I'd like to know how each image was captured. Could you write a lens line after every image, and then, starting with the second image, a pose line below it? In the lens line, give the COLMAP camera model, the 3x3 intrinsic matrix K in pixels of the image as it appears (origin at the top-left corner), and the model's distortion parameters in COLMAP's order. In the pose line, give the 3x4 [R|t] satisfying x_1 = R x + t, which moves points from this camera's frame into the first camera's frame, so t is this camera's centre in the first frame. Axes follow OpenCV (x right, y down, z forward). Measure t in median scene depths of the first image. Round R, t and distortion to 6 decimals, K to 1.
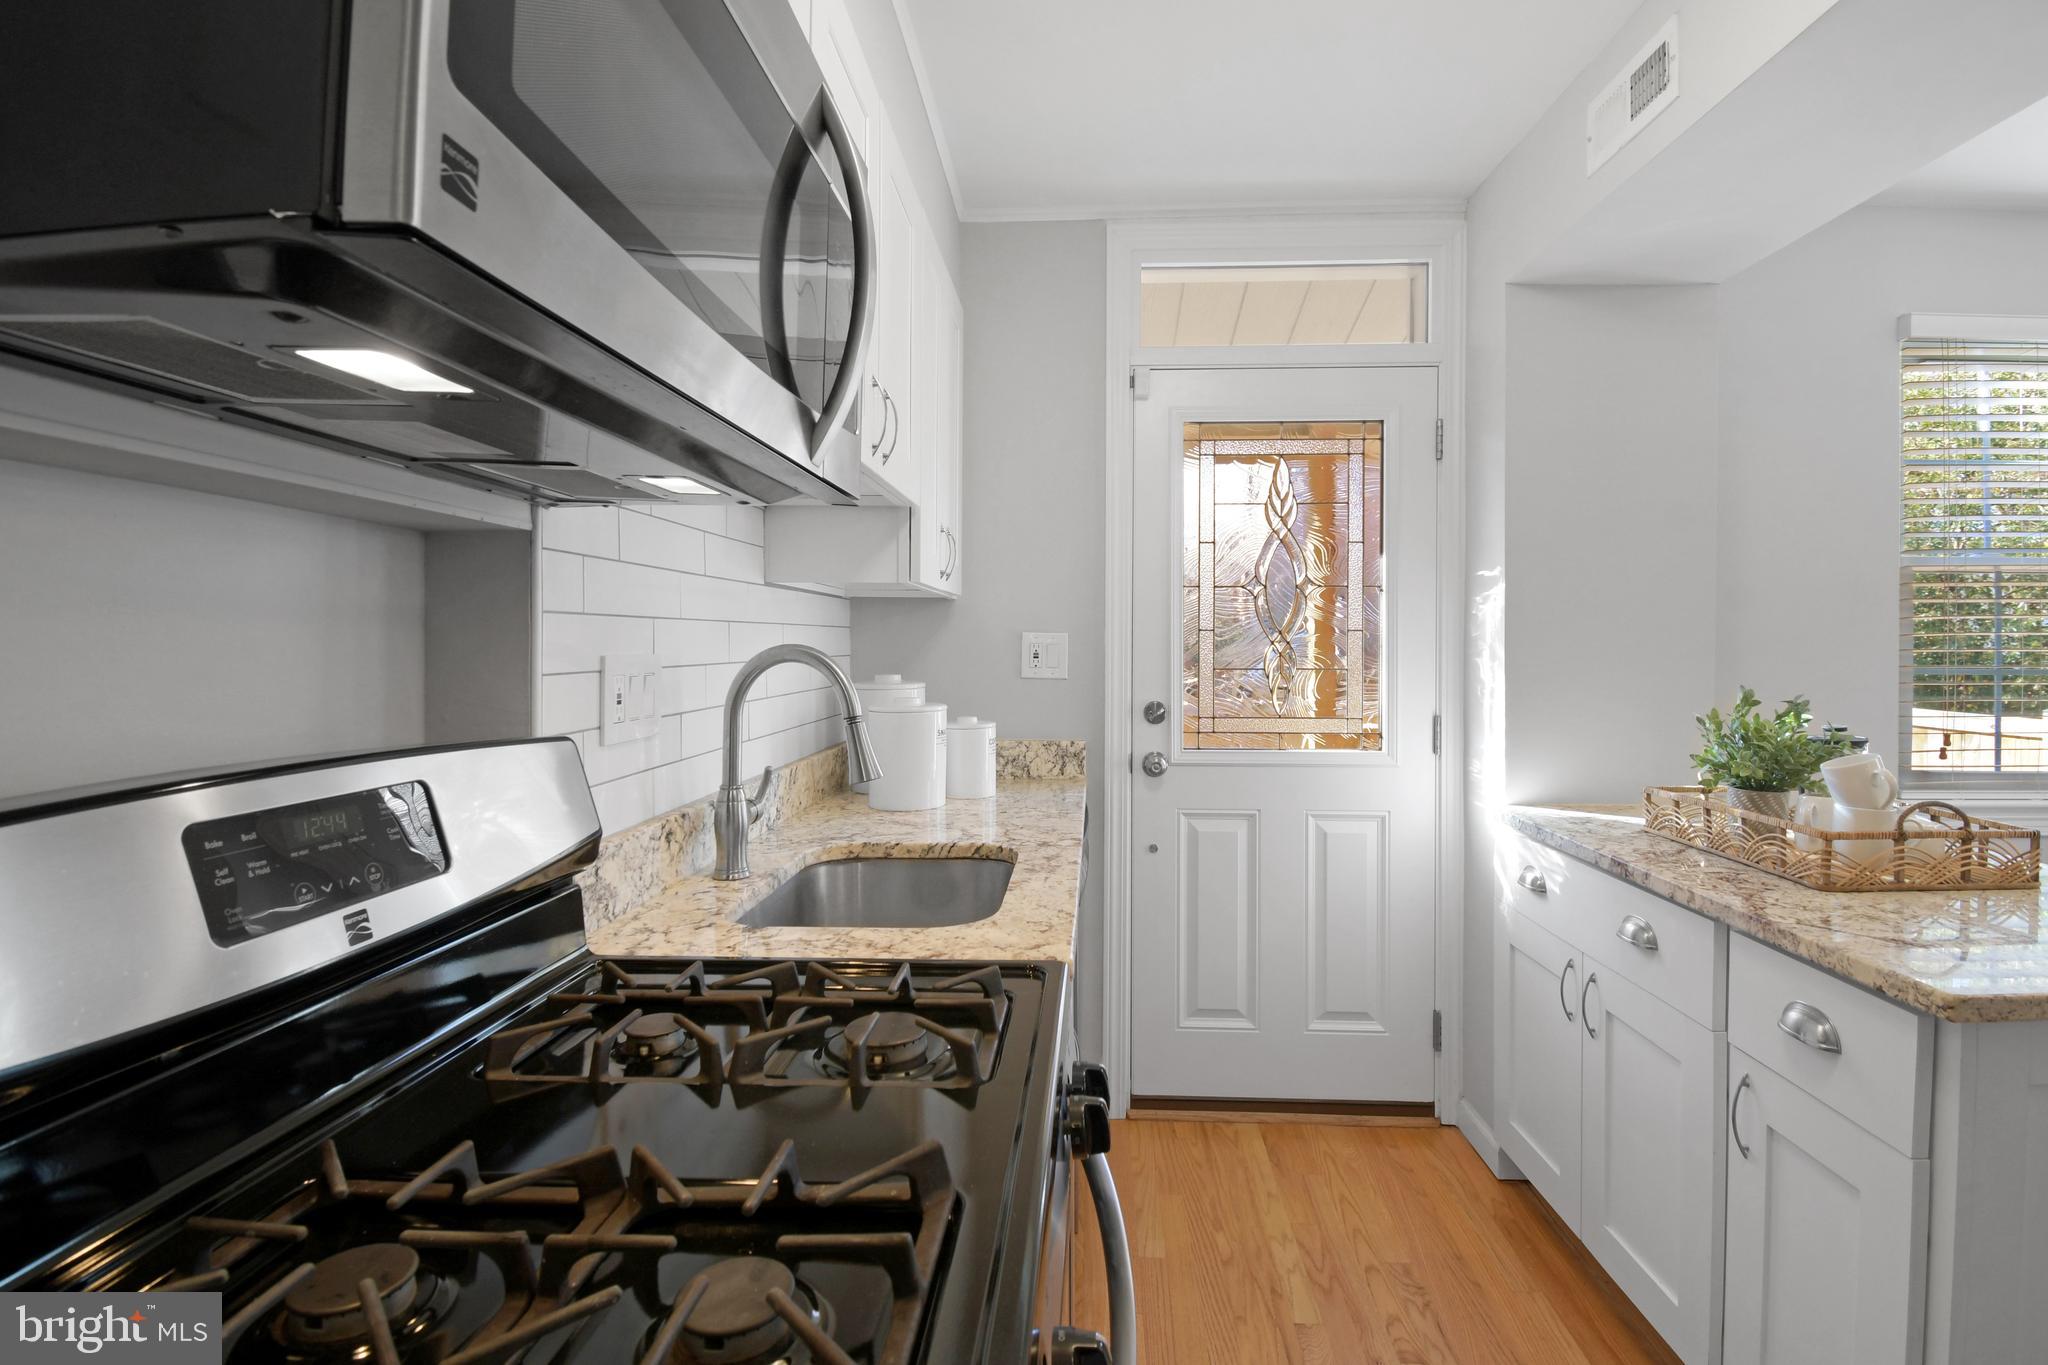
lens RADIAL K [[915.1, 0, 1051.3], [0, 915.1, 650.2], [0, 0, 1]] dist [-0.001297, -0.017574]
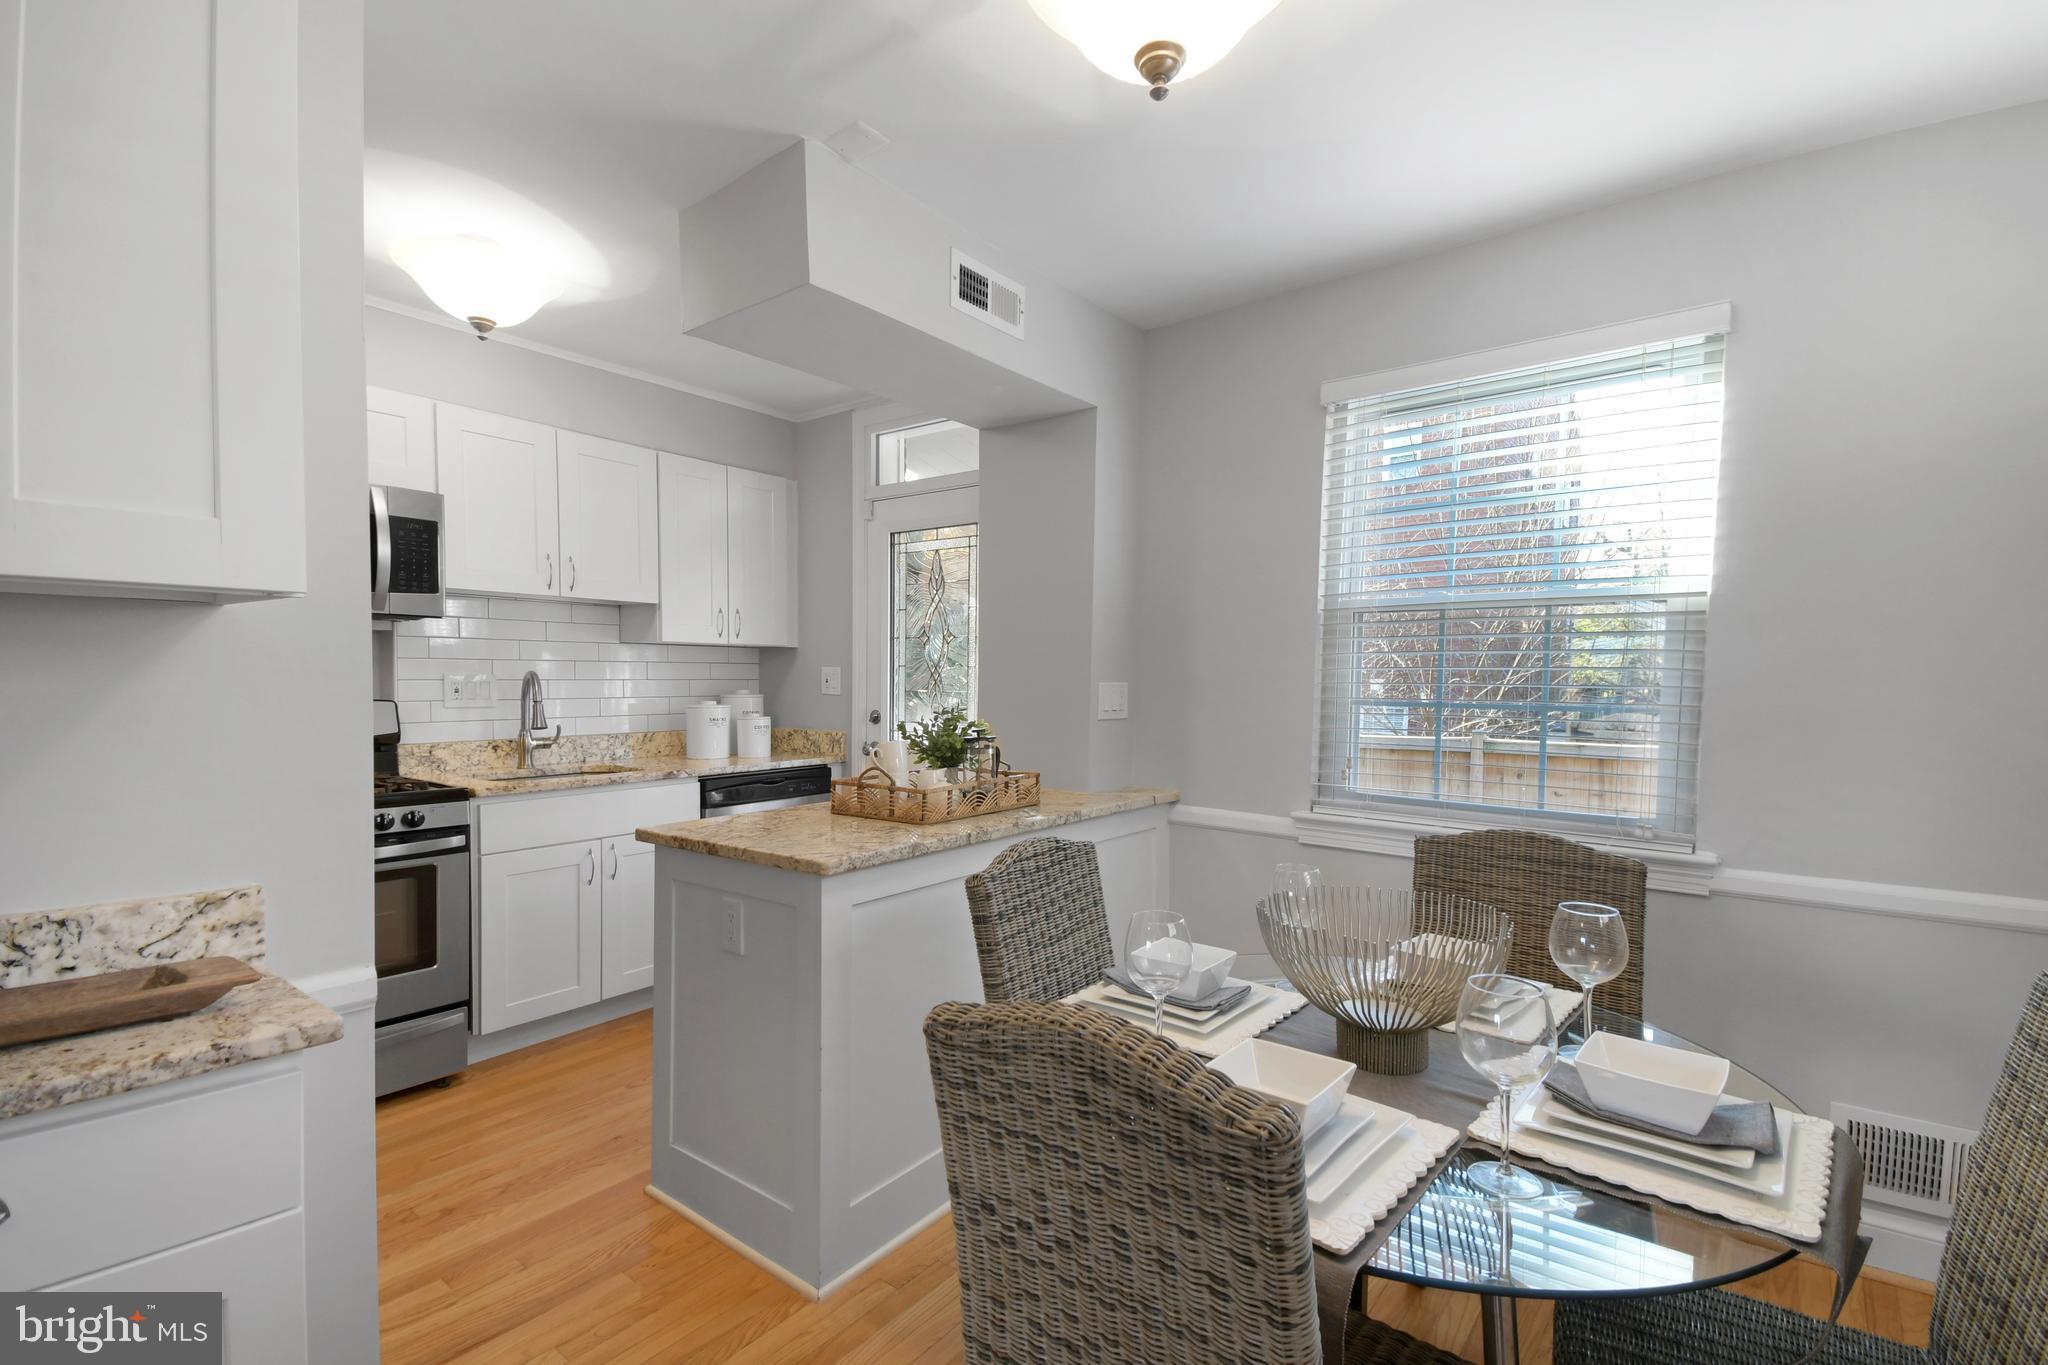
lens RADIAL K [[874.6, 0, 1047.7], [0, 874.6, 680.3], [0, 0, 1]] dist [0.116627, -0.062153]
pose [[0.835819, 0.009100, -0.548929, 1.519352], [-0.010105, 0.999948, 0.001191, -0.000365], [0.548912, 0.004552, 0.835868, -0.150973]]
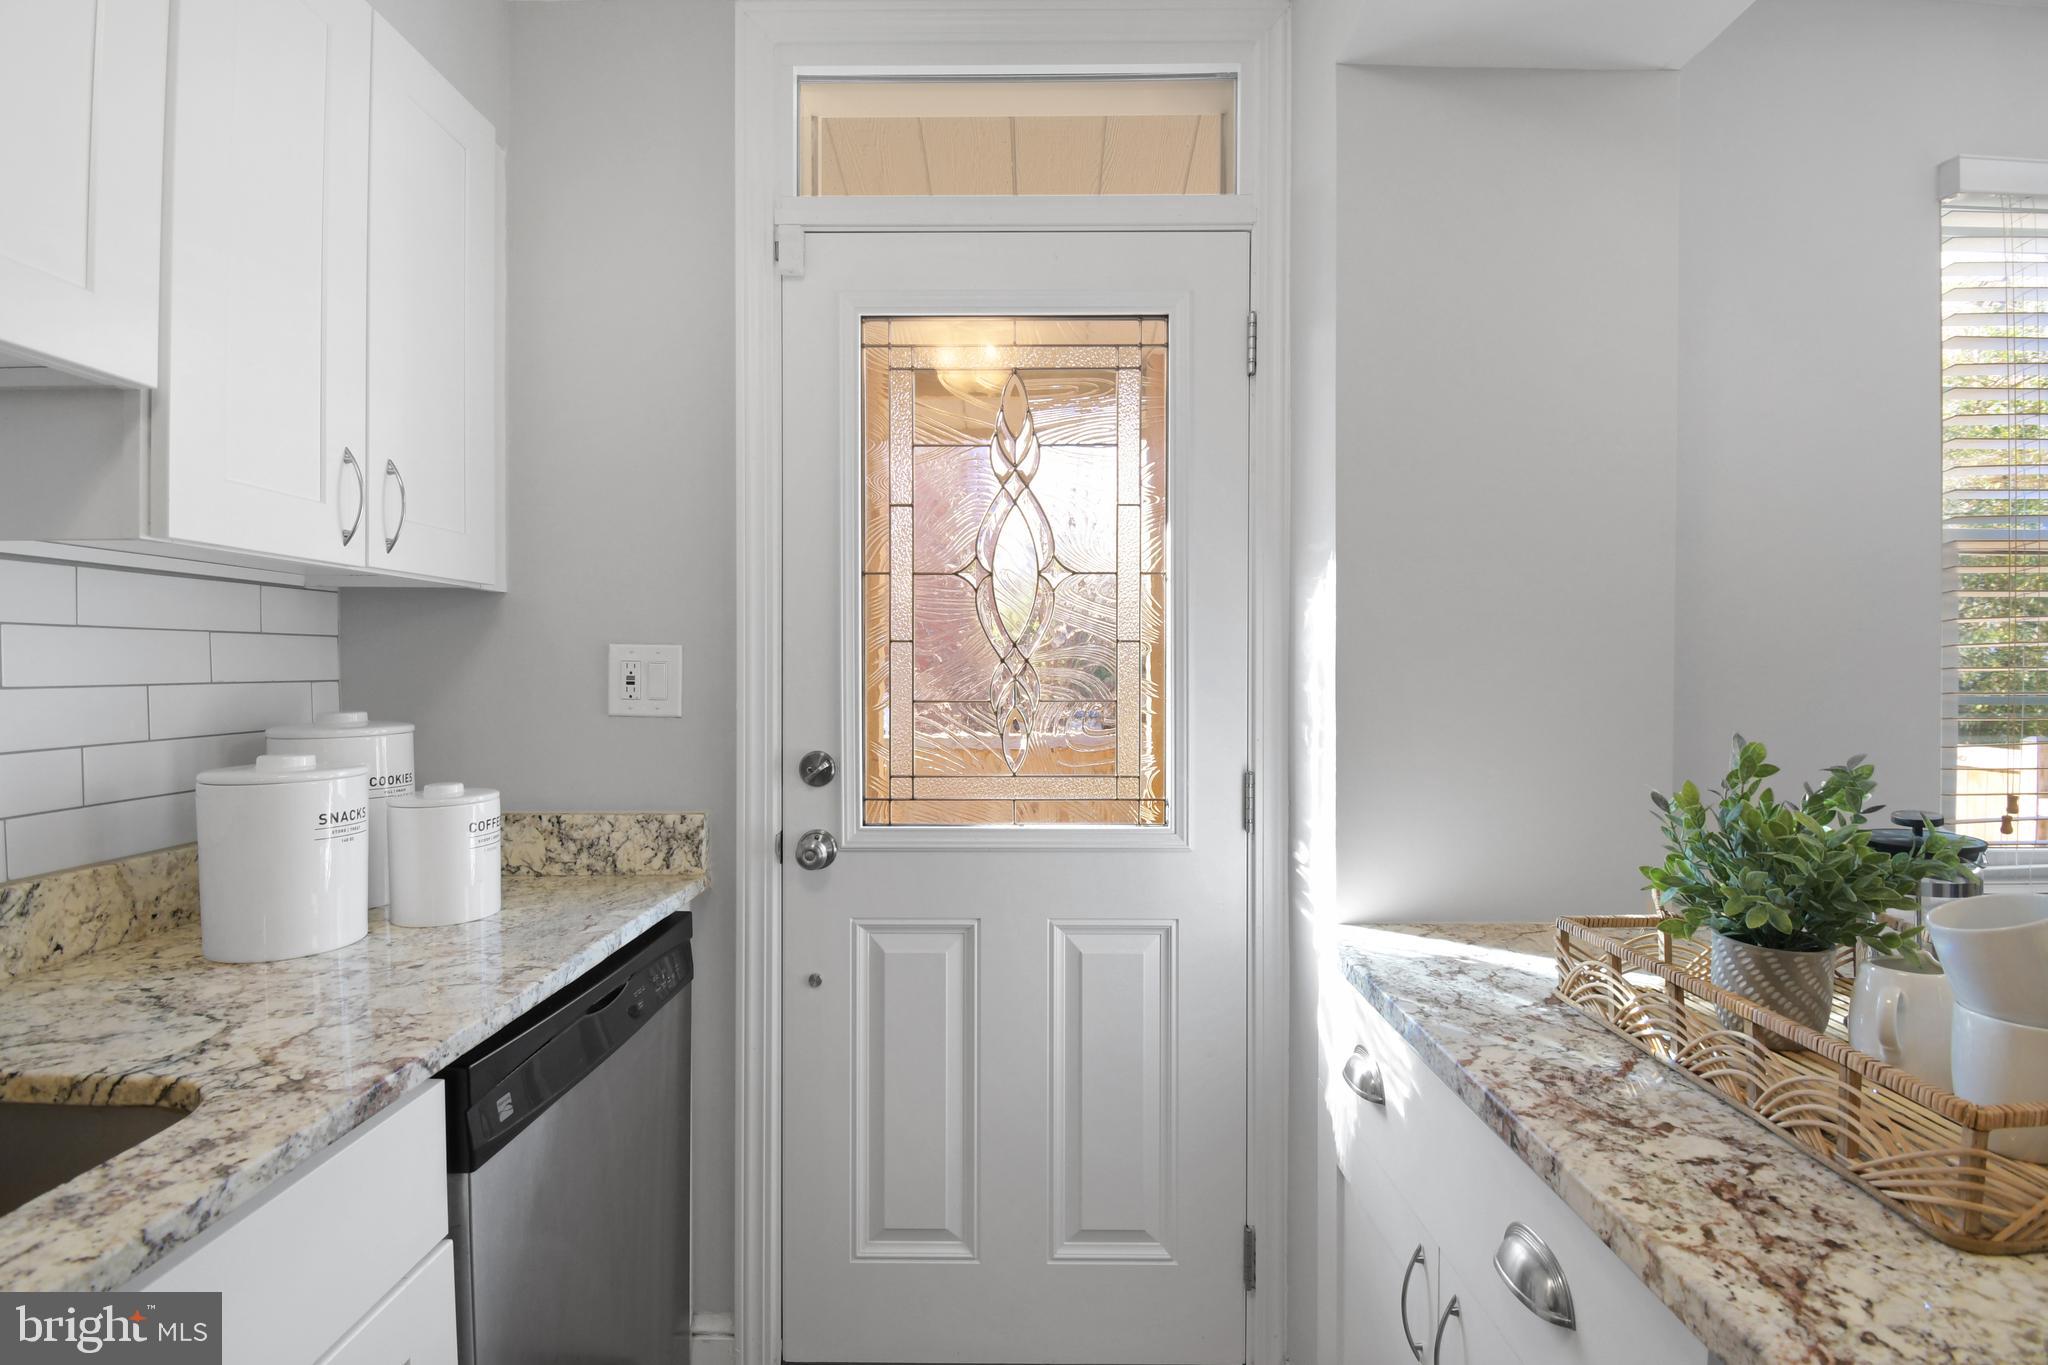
lens RADIAL K [[917.3, 0, 1031.4], [0, 917.3, 681.8], [0, 0, 1]] dist [0.008917, -0.017196]
pose [[0.999193, -0.002019, 0.040112, 0.299193], [0.001692, 0.999965, 0.008200, 0.002626], [-0.040127, -0.008125, 0.999162, 0.442004]]
